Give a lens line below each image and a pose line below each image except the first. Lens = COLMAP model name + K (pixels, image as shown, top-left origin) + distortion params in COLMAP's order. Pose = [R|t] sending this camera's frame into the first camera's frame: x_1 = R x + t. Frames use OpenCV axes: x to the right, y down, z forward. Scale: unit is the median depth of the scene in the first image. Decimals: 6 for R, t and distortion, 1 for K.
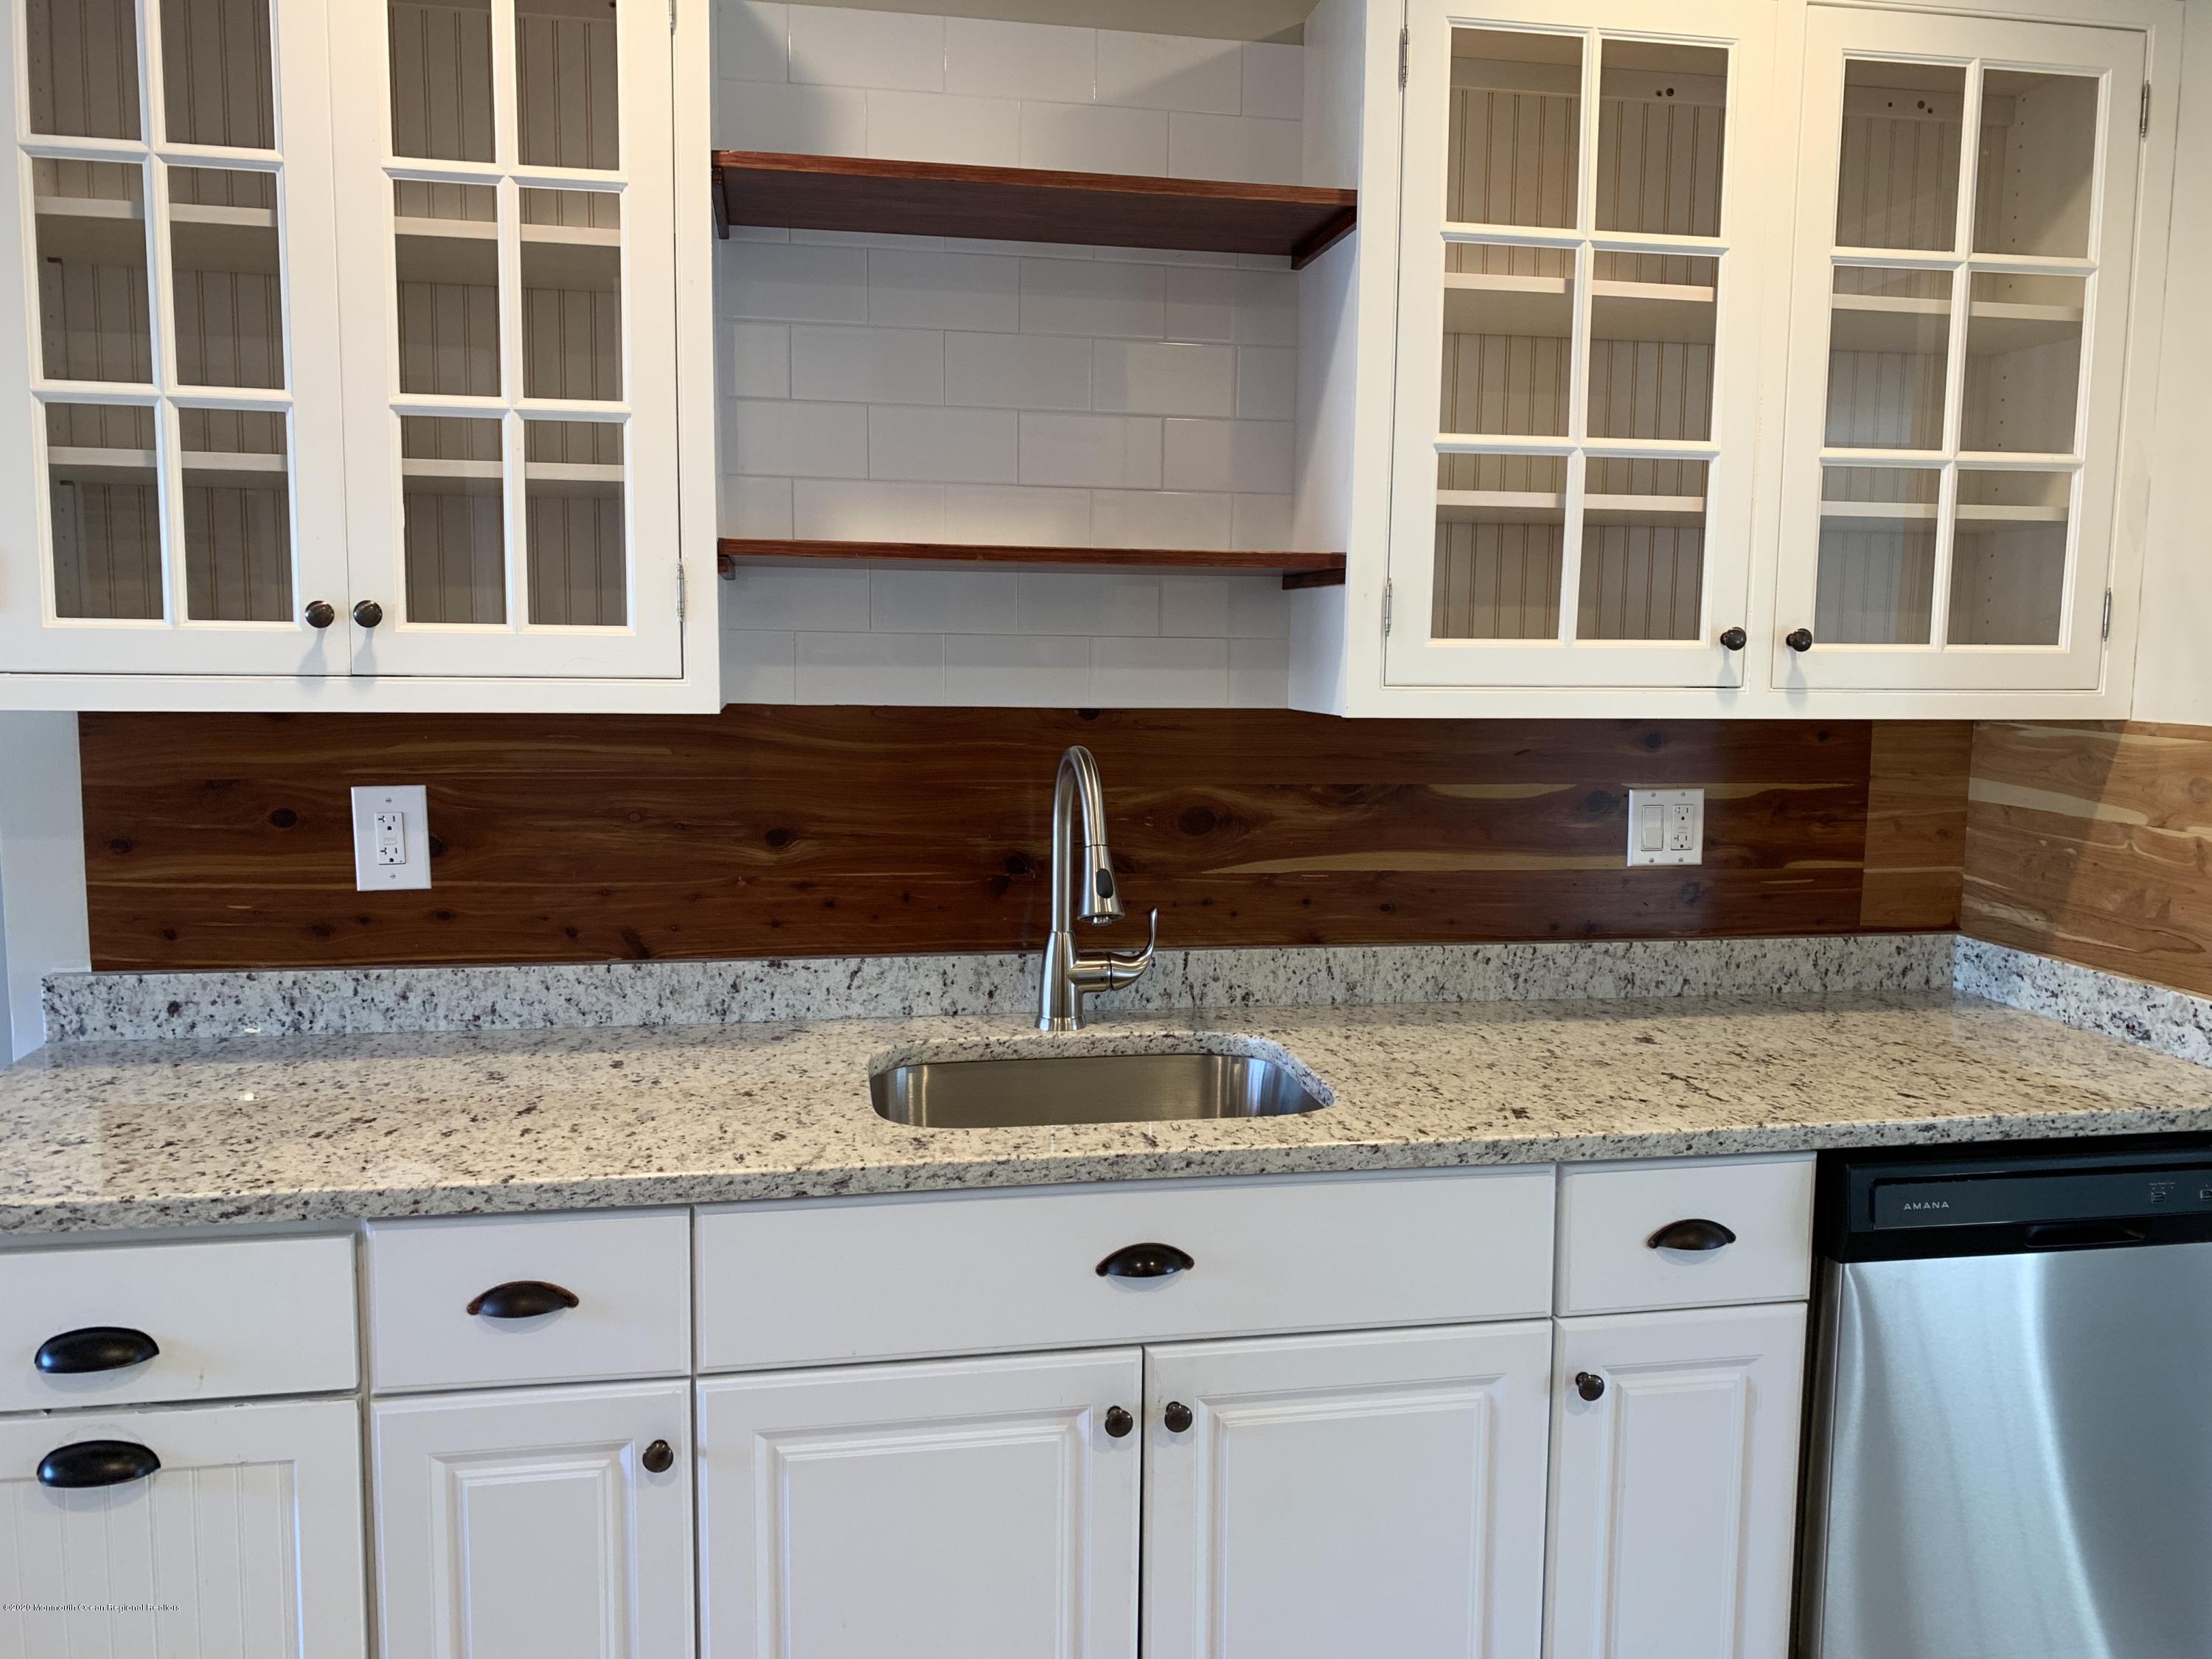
lens RADIAL K [[1704.3, 0, 1097.0], [0, 1704.3, 813.5], [0, 0, 1]] dist [0.088749, -0.167266]
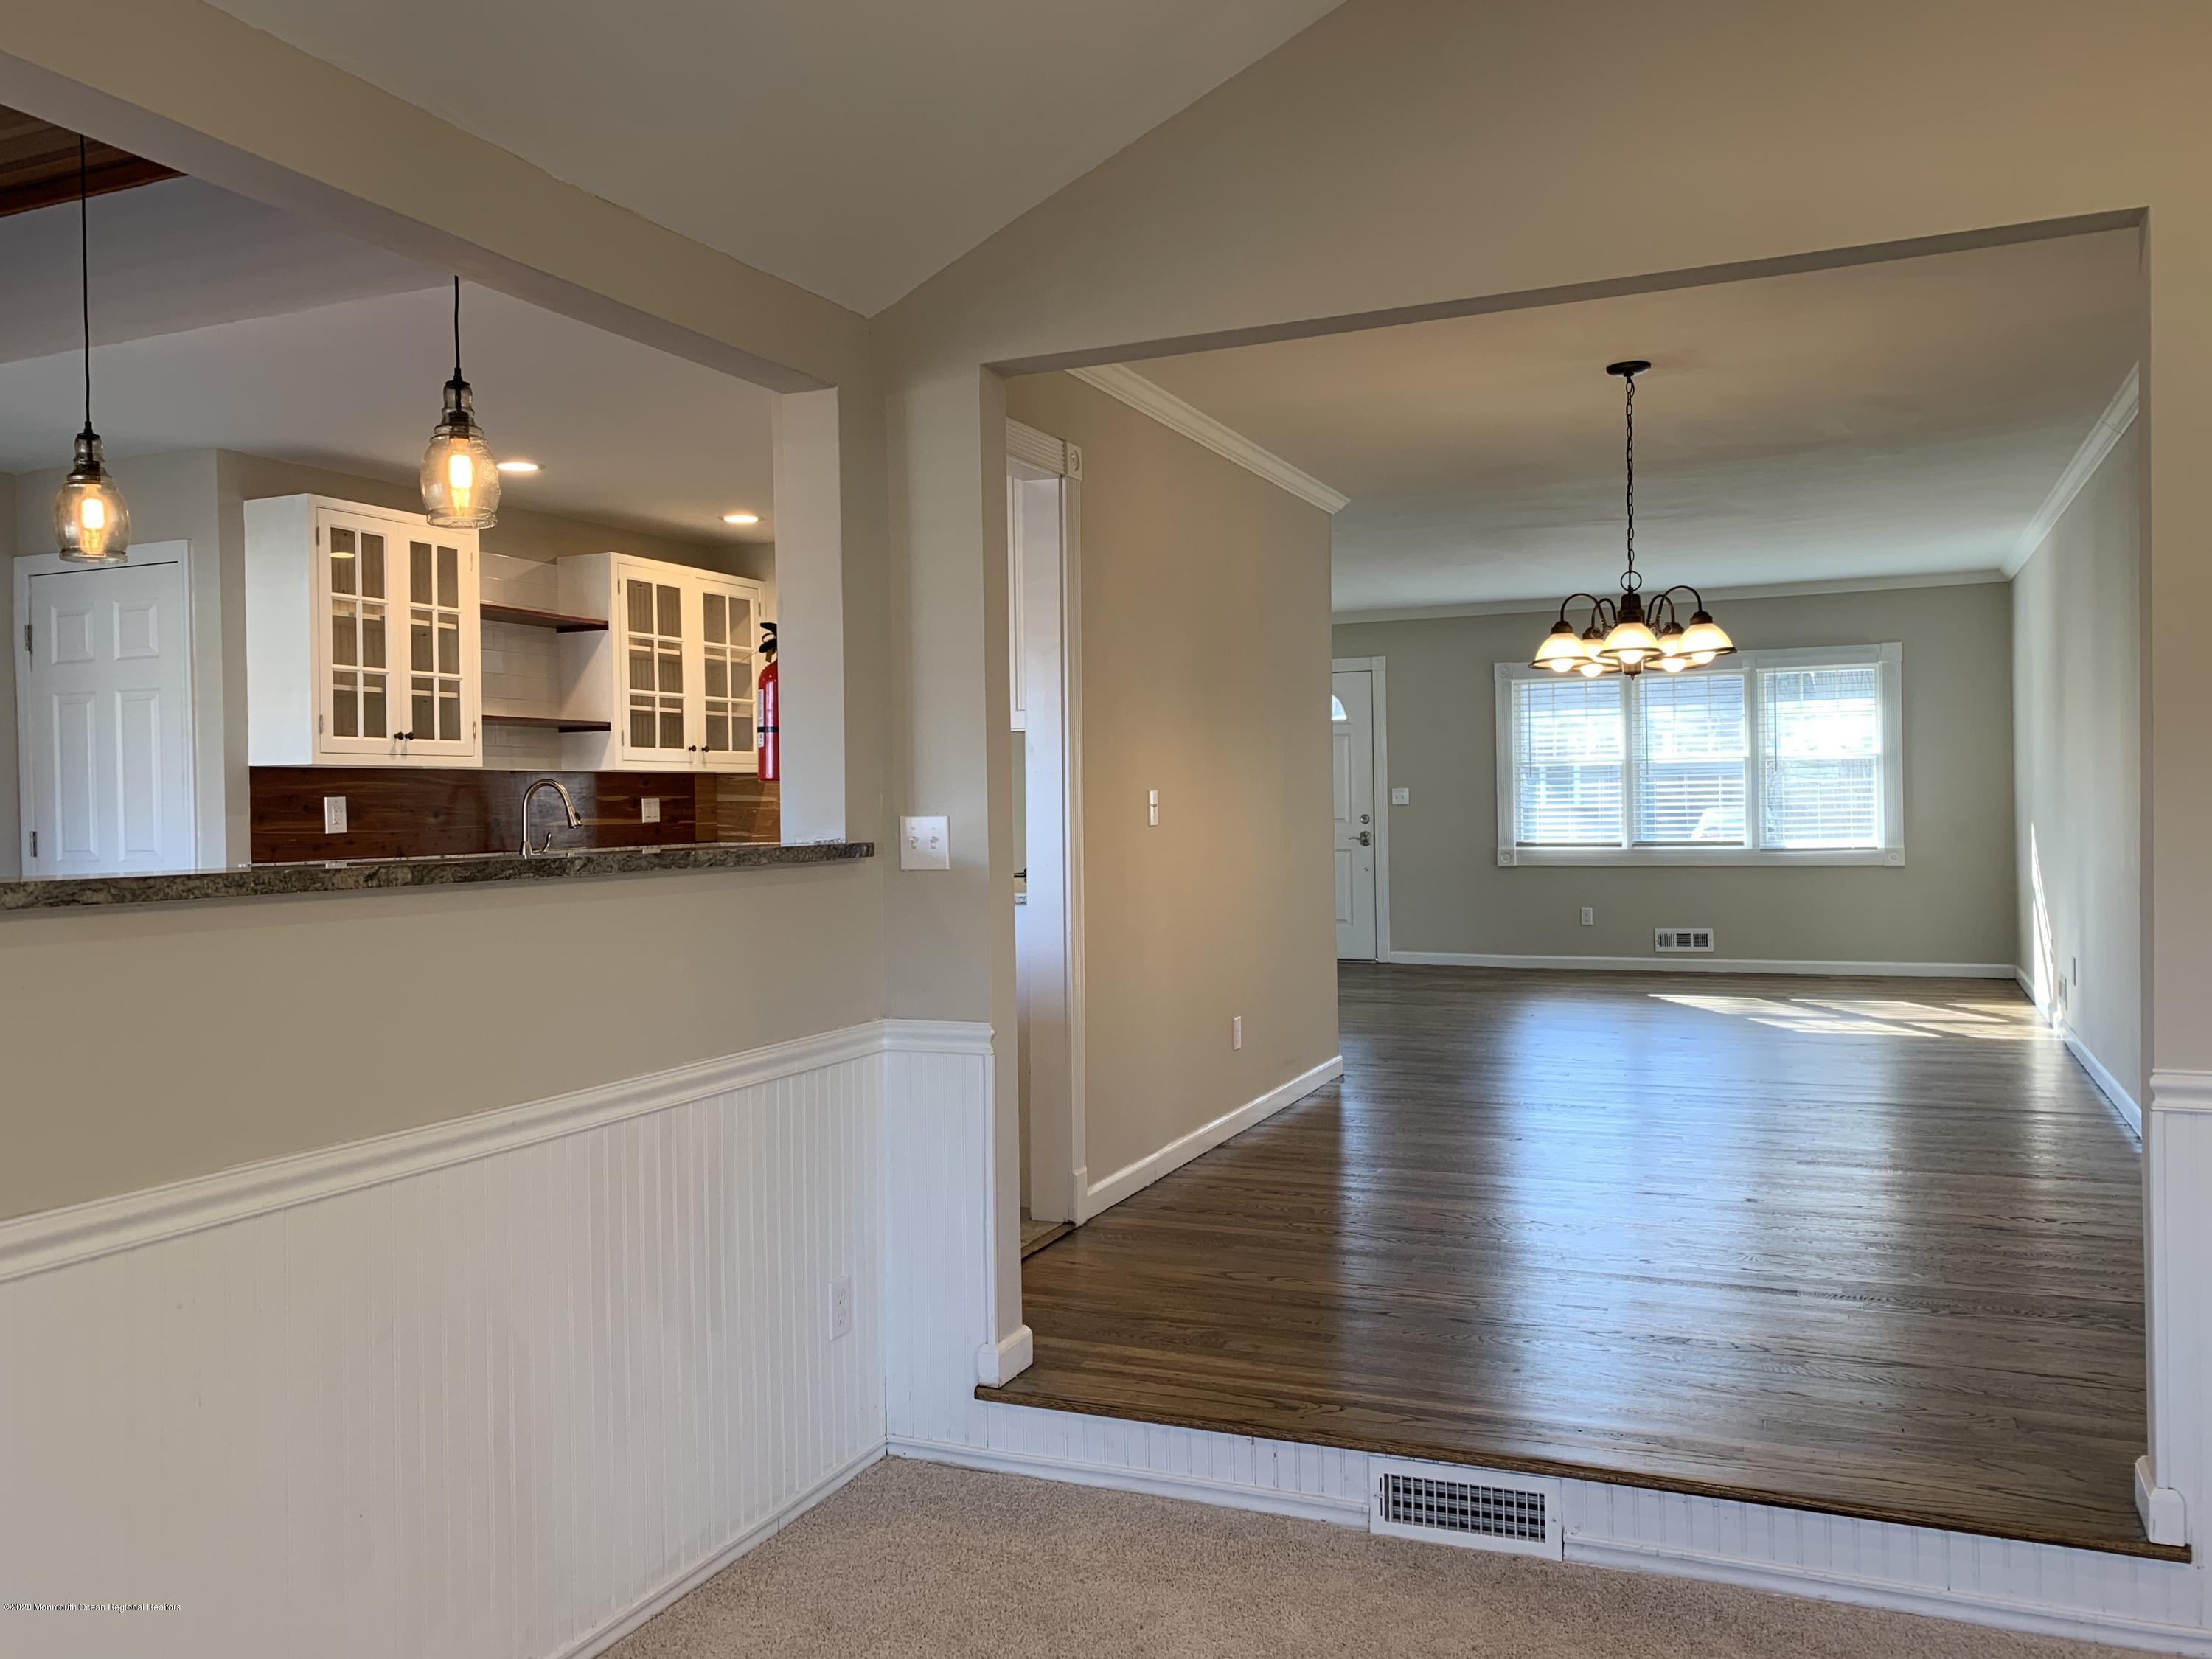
lens RADIAL K [[1704.3, 0, 1097.0], [0, 1704.3, 813.5], [0, 0, 1]] dist [0.088749, -0.167266]
pose [[0.567216, -0.026154, 0.823154, -2.046434], [0.107314, 0.993321, -0.042387, 0.268461], [-0.816547, 0.112379, 0.566235, -1.654965]]
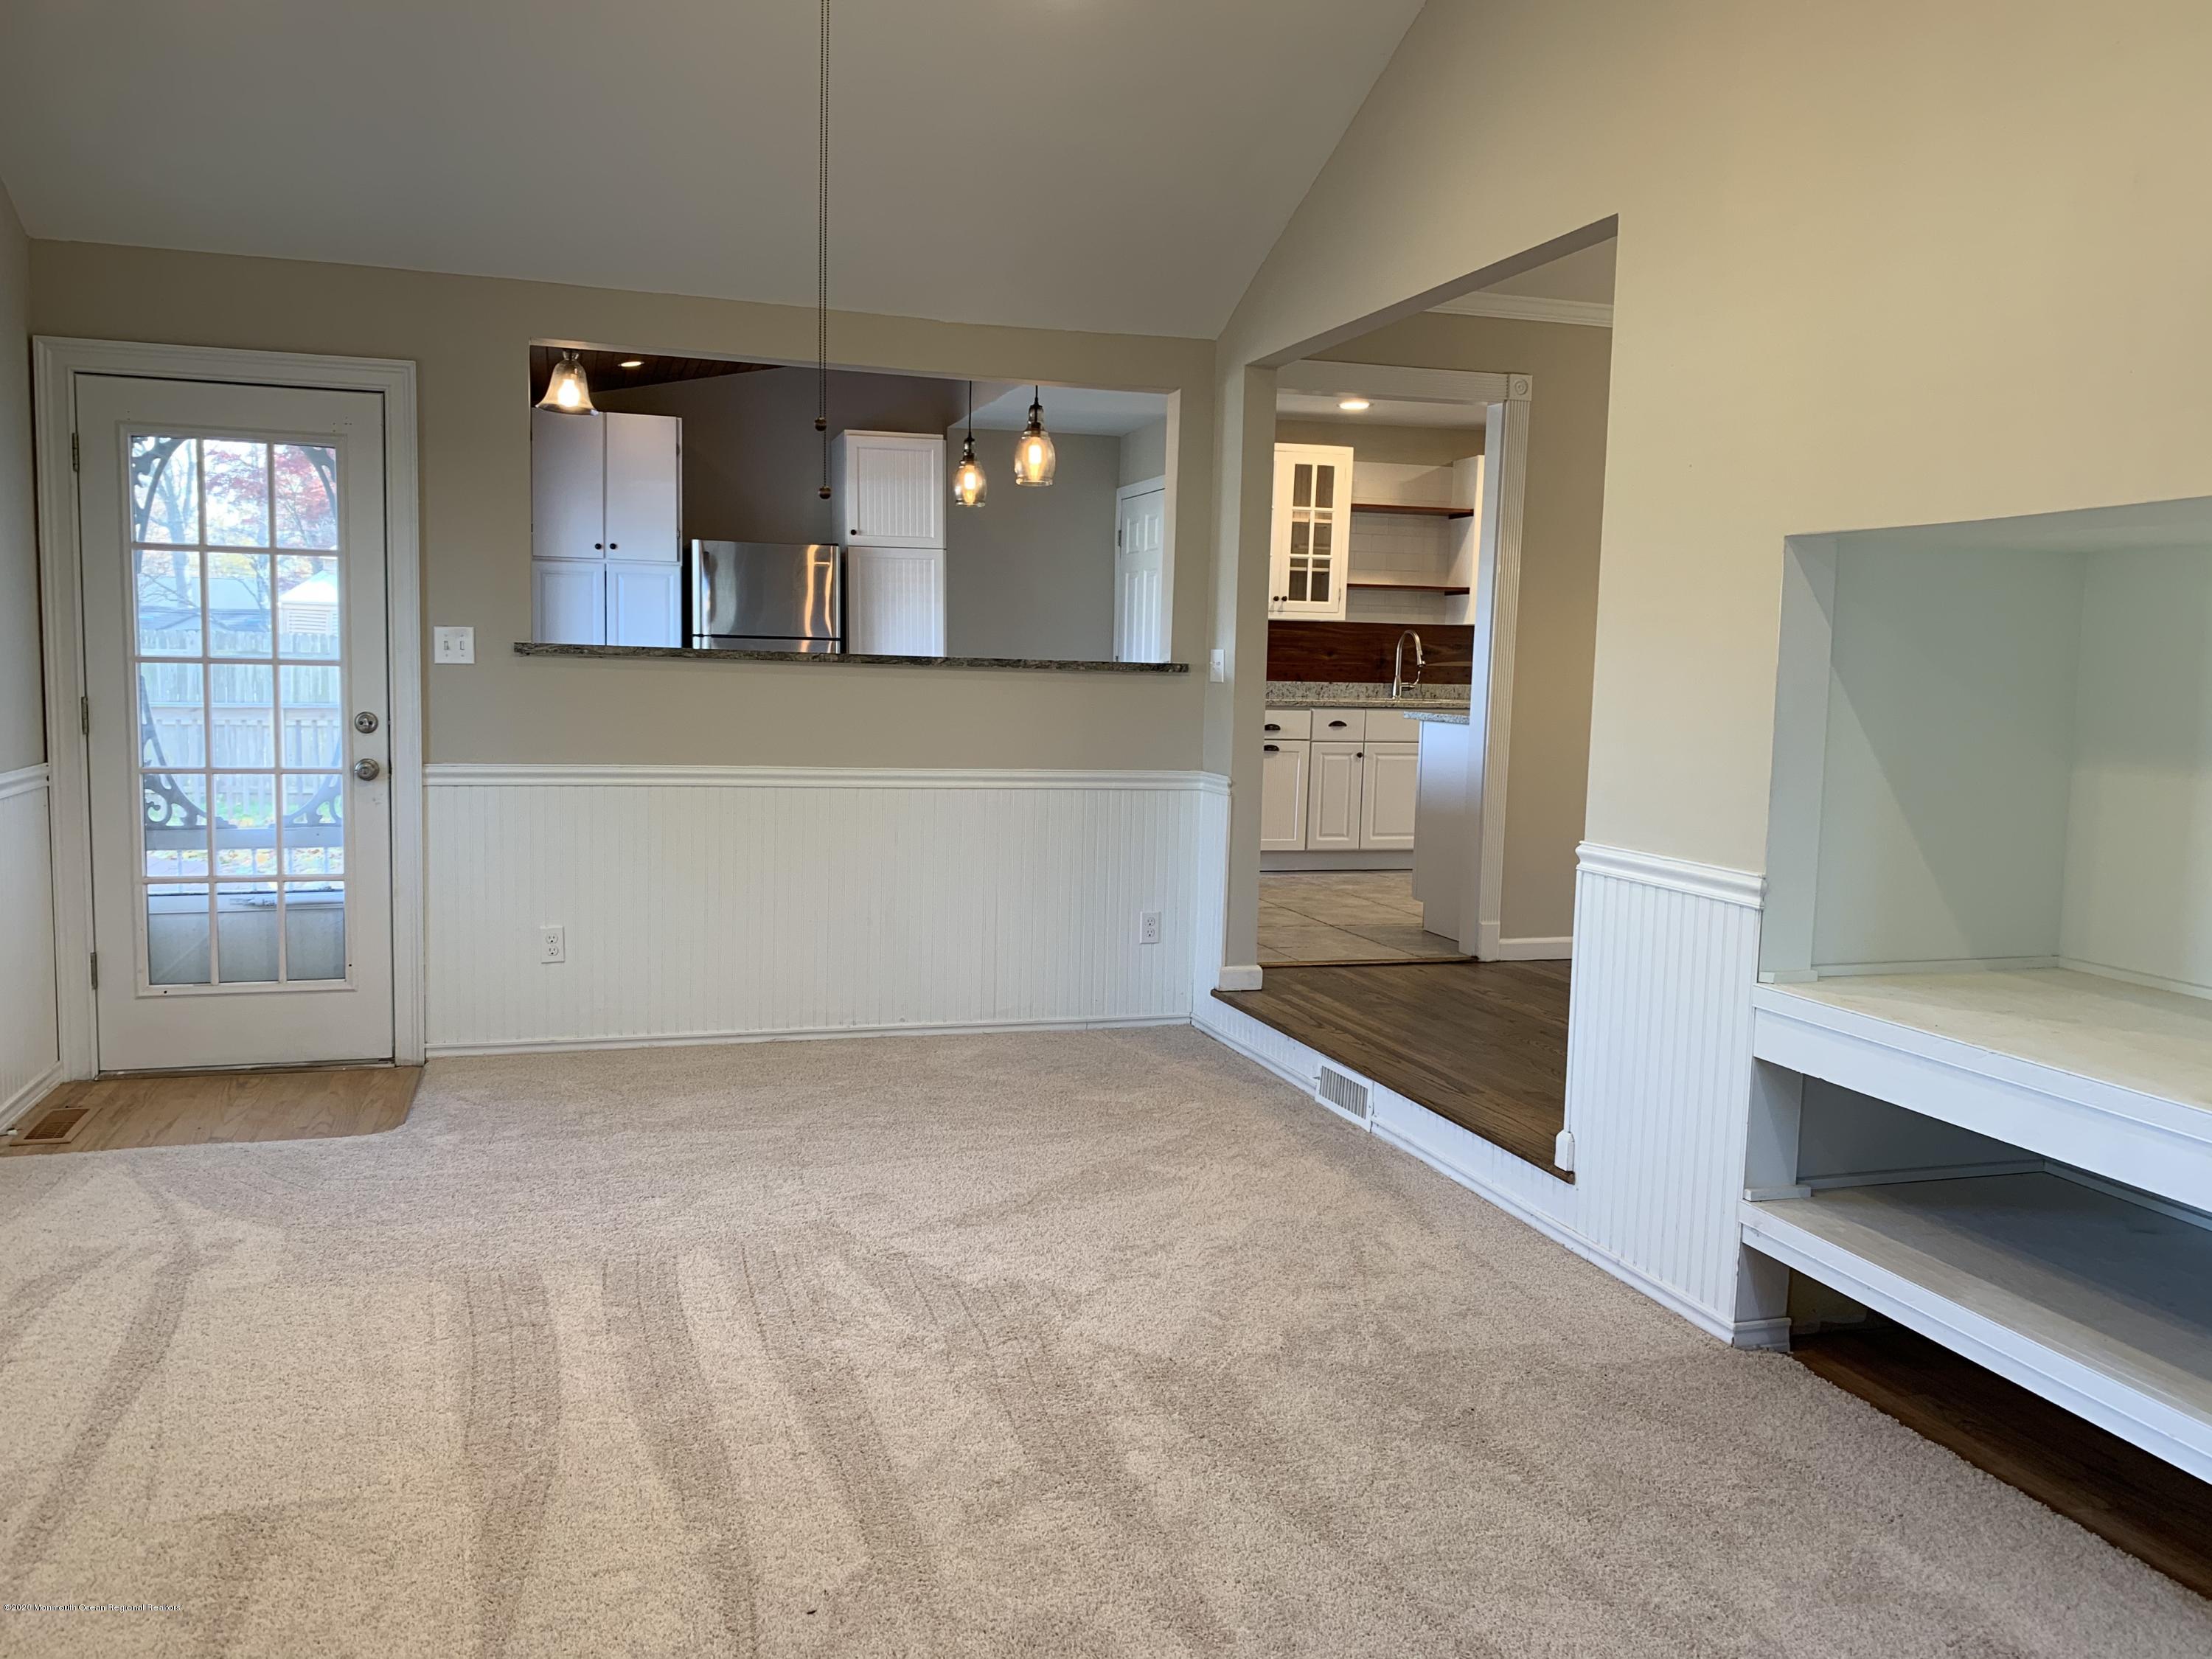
lens RADIAL K [[1712.6, 0, 1074.1], [0, 1712.6, 825.7], [0, 0, 1]] dist [0.086020, -0.000347]
pose [[0.993853, 0.000579, 0.110704, -1.330468], [-0.000164, 0.999993, -0.003755, 0.470666], [-0.110705, 0.003713, 0.993846, -3.246491]]
